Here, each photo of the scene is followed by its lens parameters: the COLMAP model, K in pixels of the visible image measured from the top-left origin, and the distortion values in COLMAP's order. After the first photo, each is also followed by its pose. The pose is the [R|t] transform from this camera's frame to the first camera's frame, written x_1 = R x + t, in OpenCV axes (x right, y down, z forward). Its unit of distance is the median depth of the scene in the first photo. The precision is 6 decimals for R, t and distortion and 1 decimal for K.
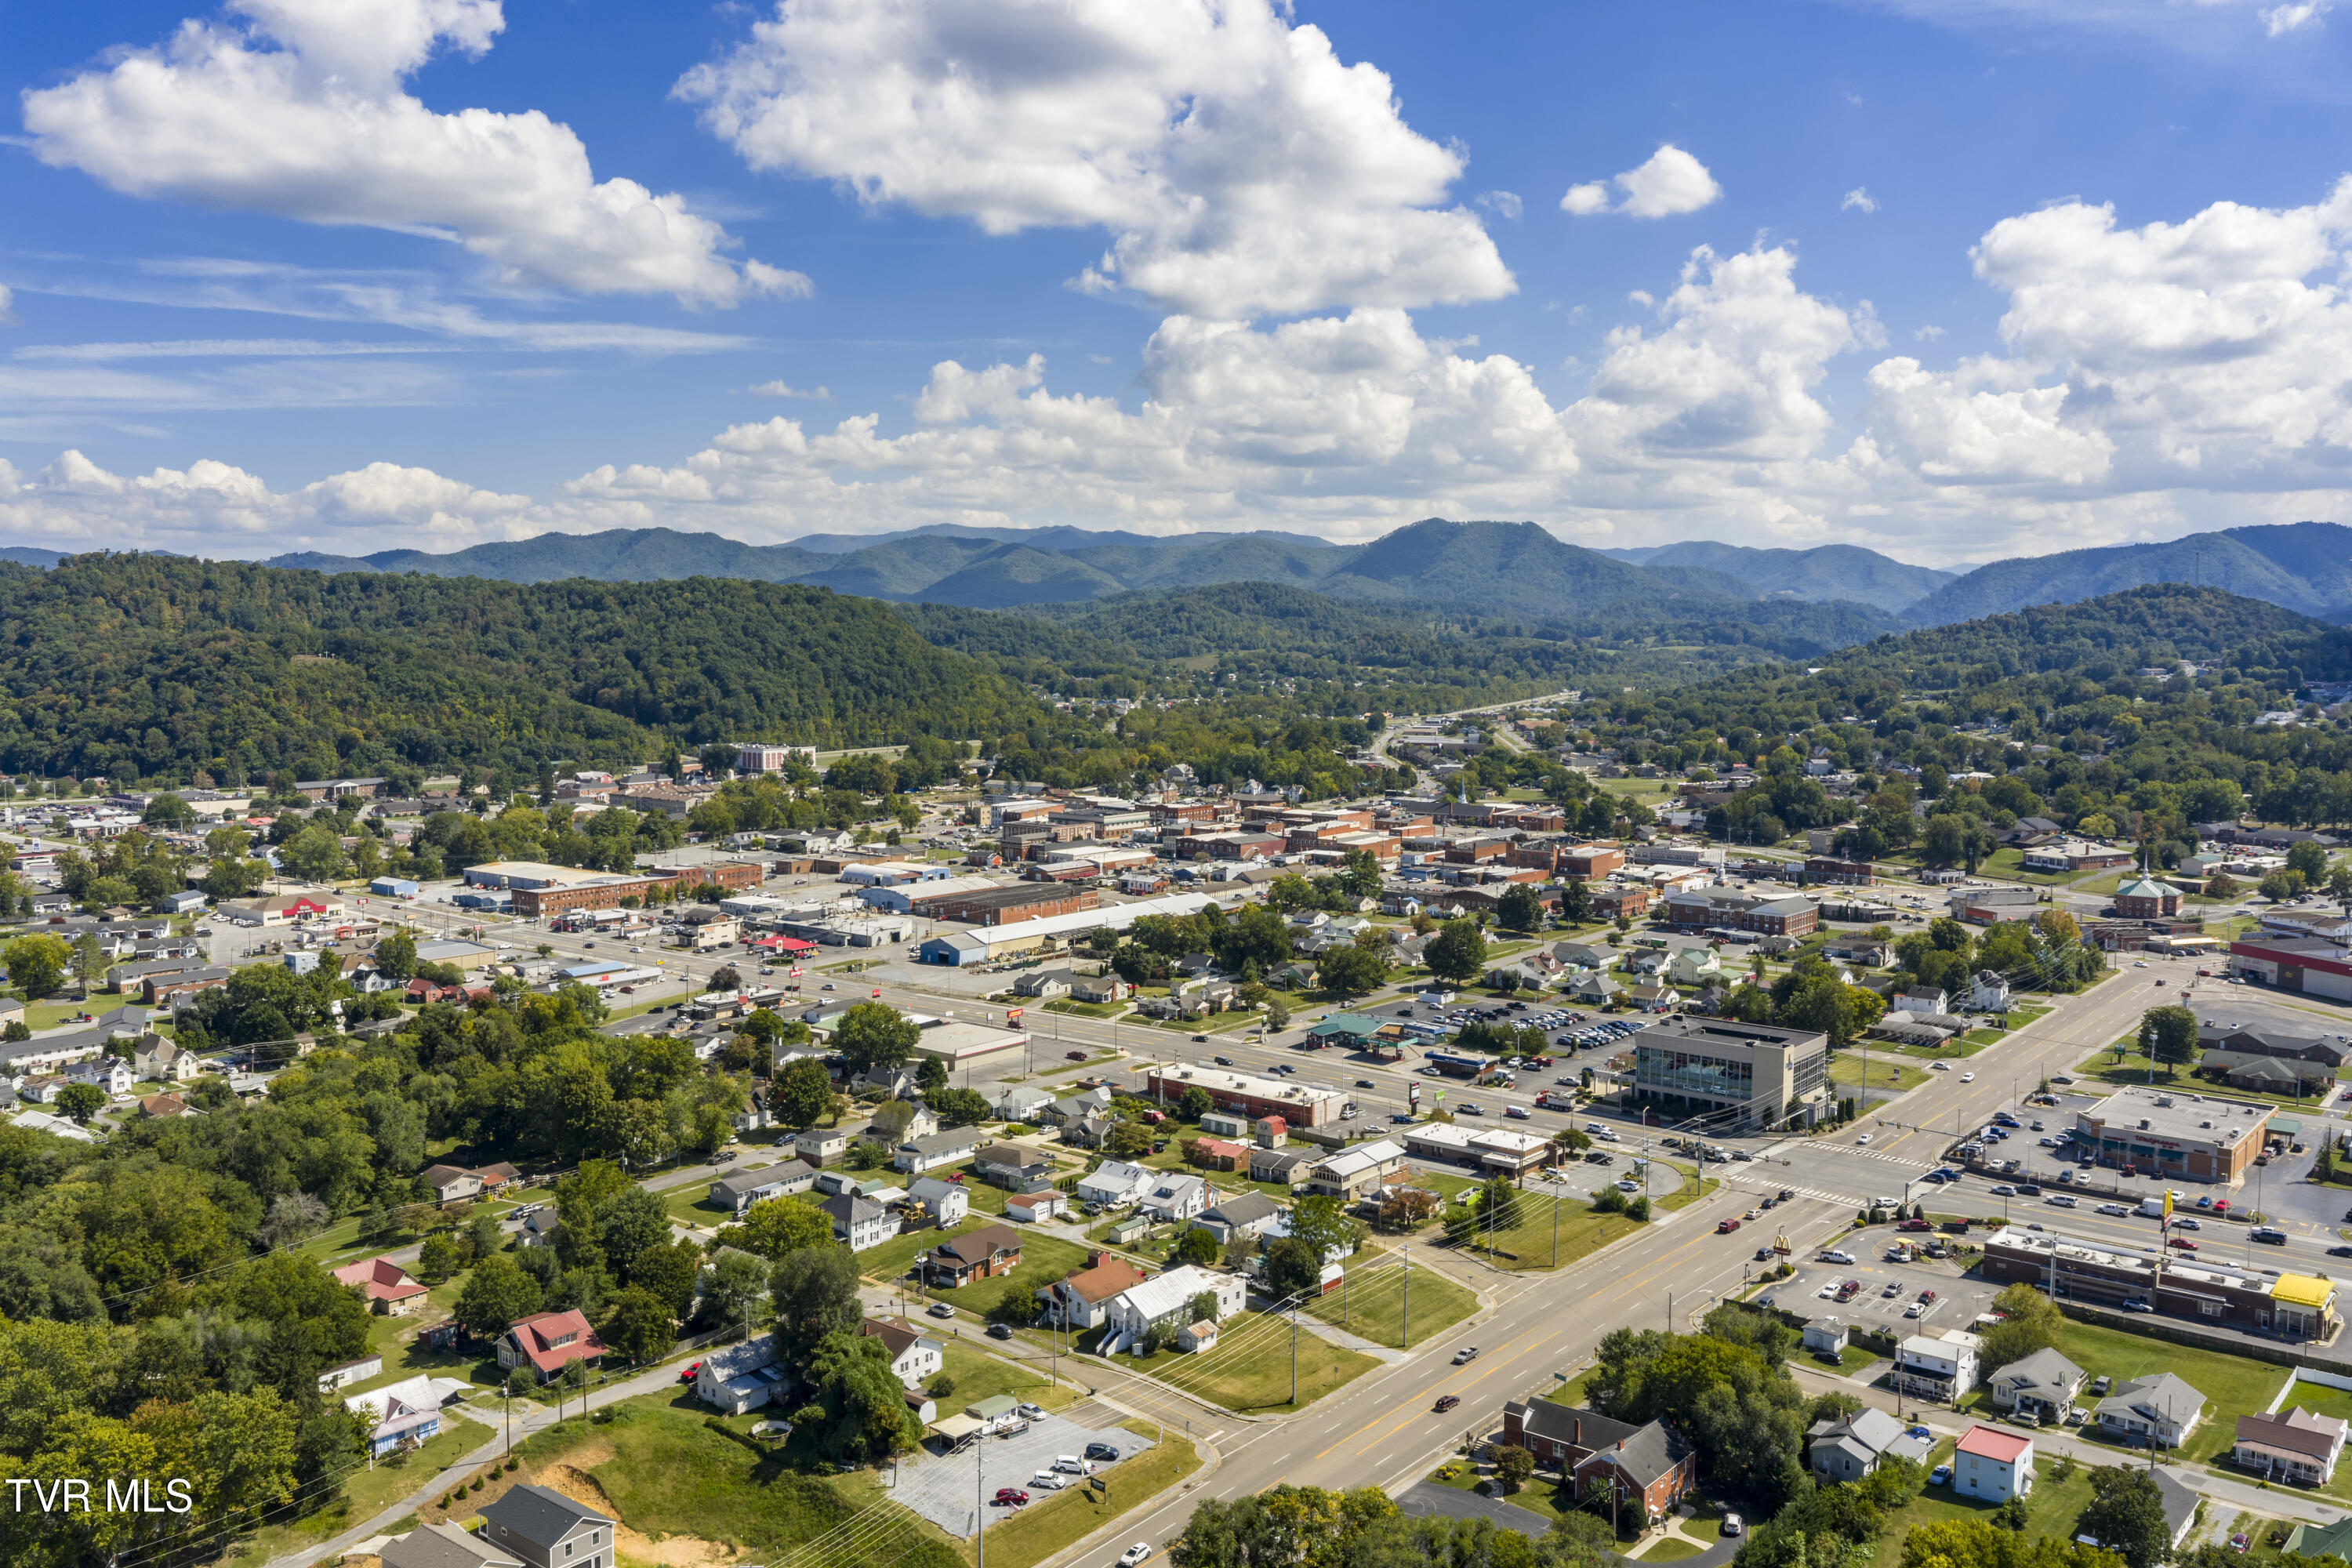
lens RADIAL K [[1923.6, 0, 1176.0], [0, 1923.6, 784.0], [0, 0, 1]] dist [0.033085, -0.069511]
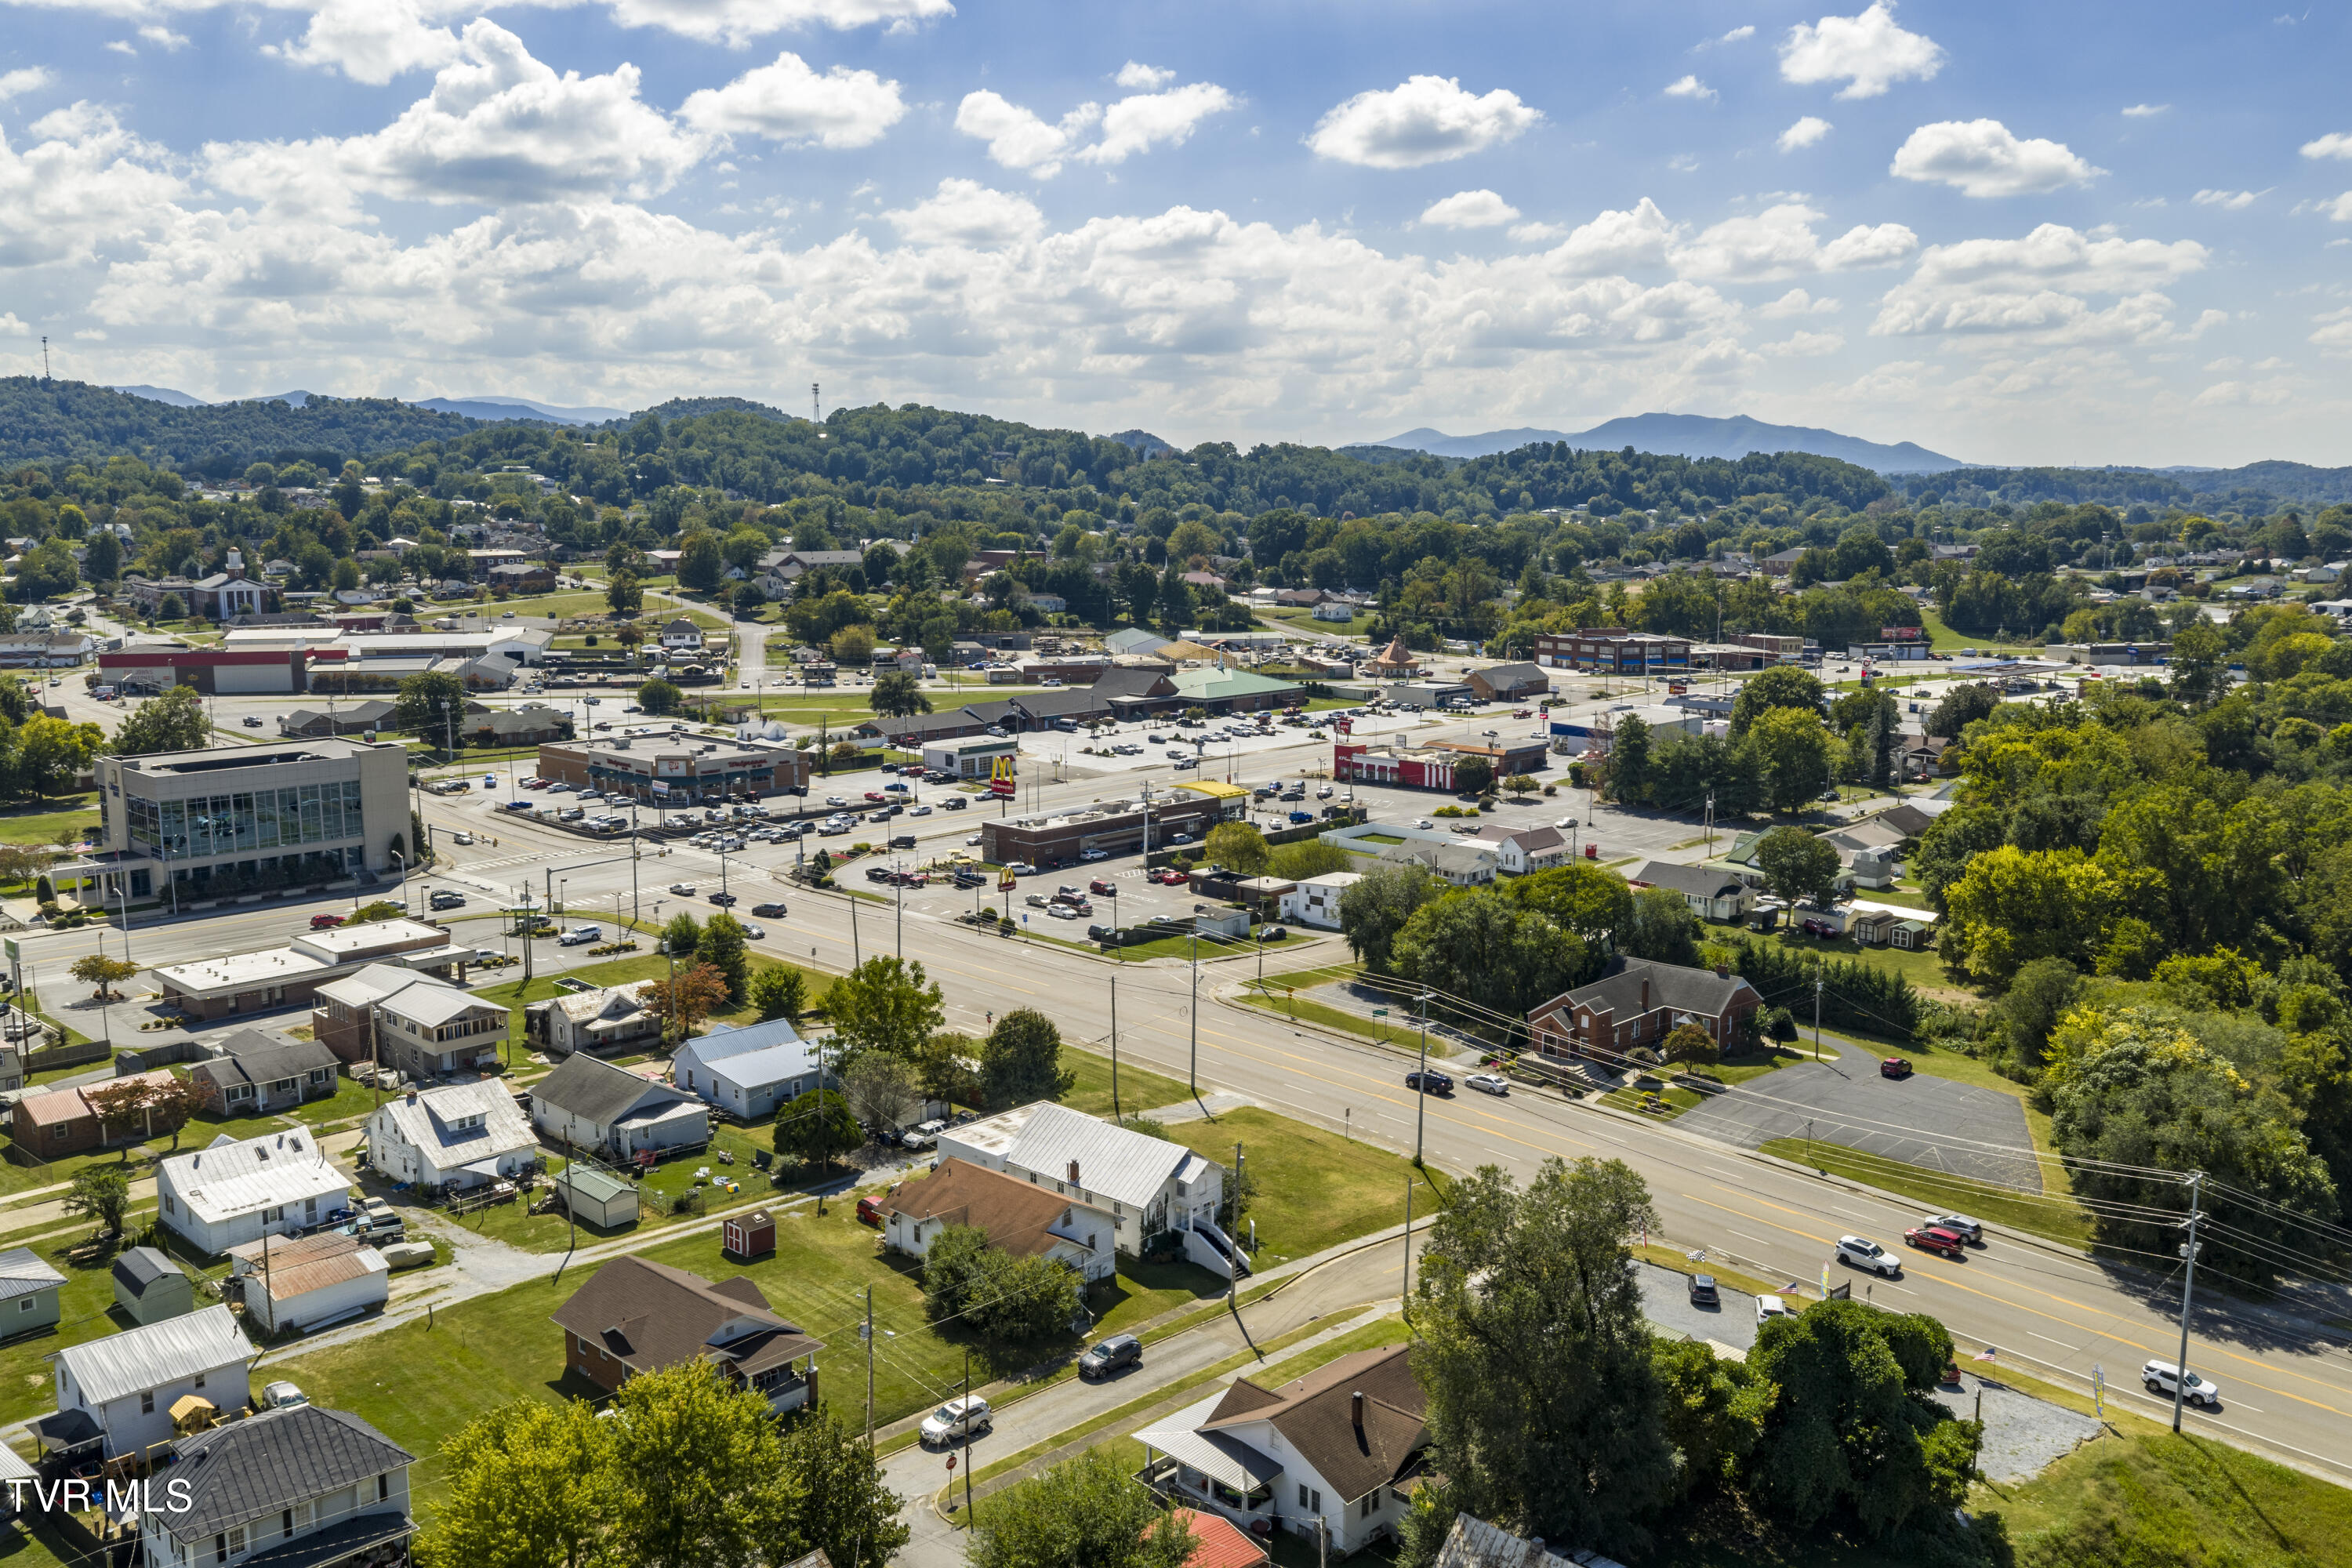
lens RADIAL K [[1923.6, 0, 1176.0], [0, 1923.6, 784.0], [0, 0, 1]] dist [0.033085, -0.069511]
pose [[0.082984, -0.157602, 0.984010, -0.339216], [0.078659, 0.985371, 0.151187, 0.067274], [-0.993442, 0.064855, 0.094167, 0.653712]]
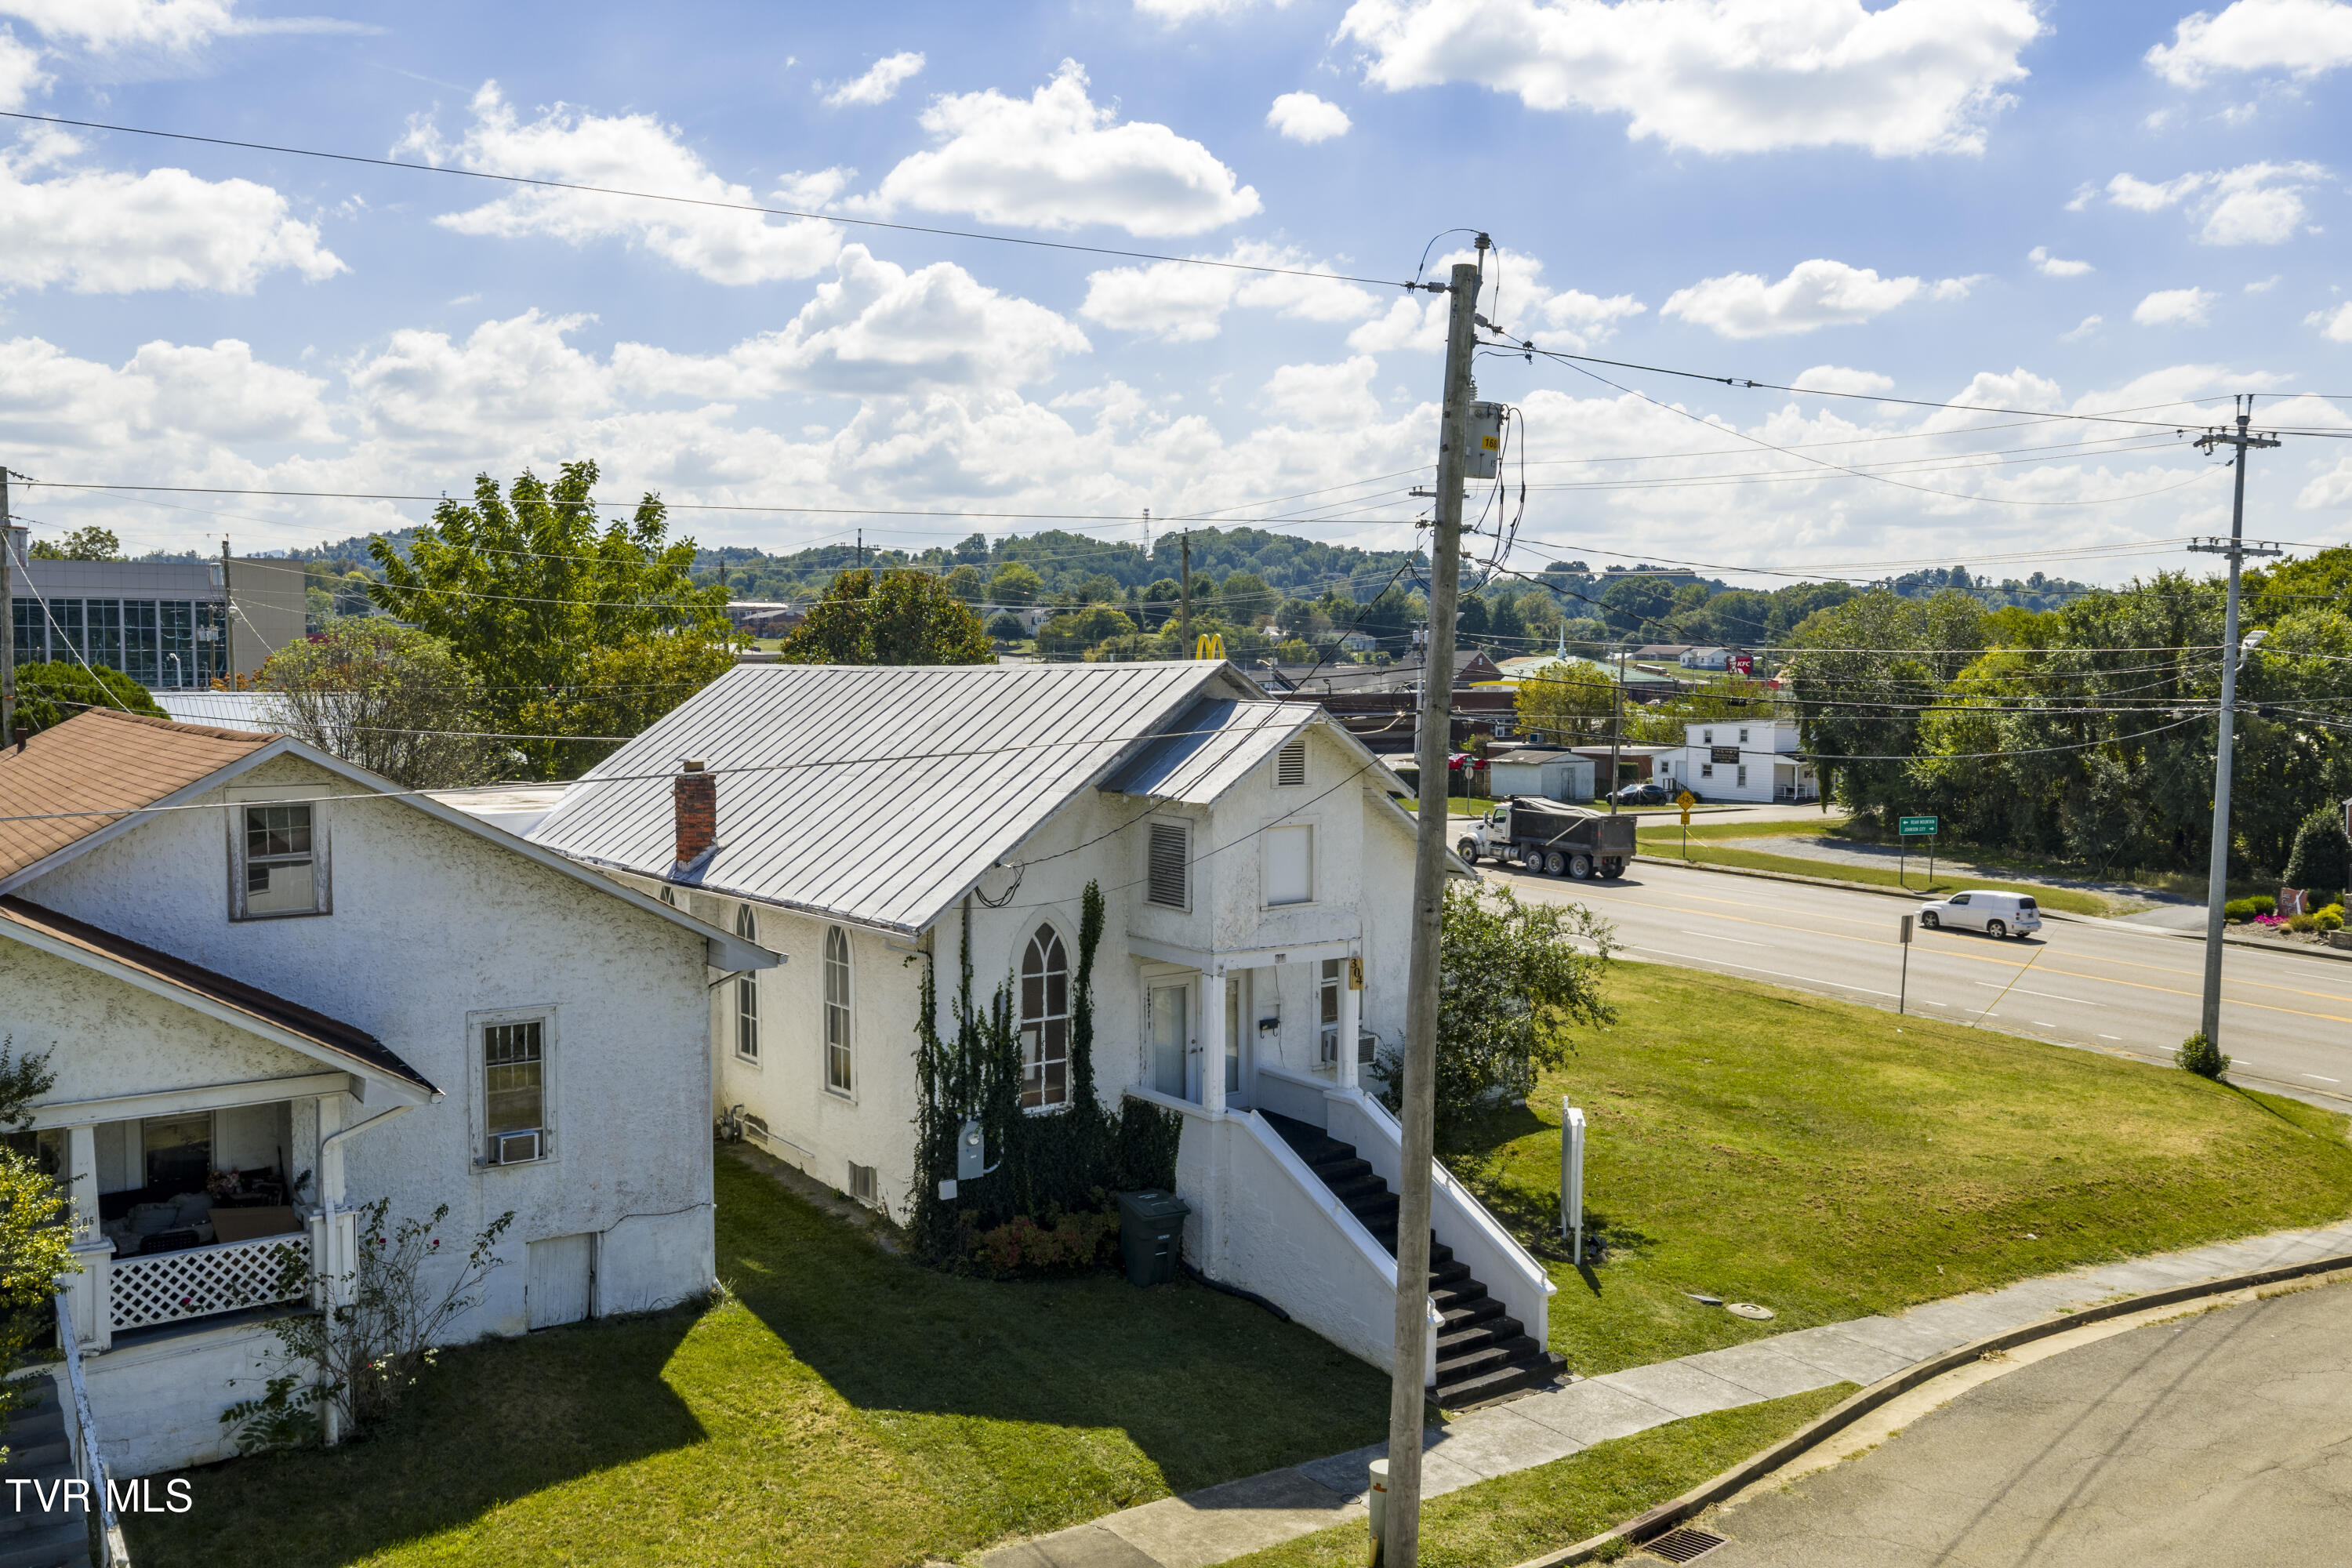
lens RADIAL K [[1937.0, 0, 1176.0], [0, 1937.0, 784.0], [0, 0, 1]] dist [0.014345, -0.011124]
pose [[0.258793, -0.063097, 0.963870, -0.079343], [0.071954, 0.996351, 0.045904, 0.181824], [-0.963249, 0.057475, 0.262389, 0.672709]]
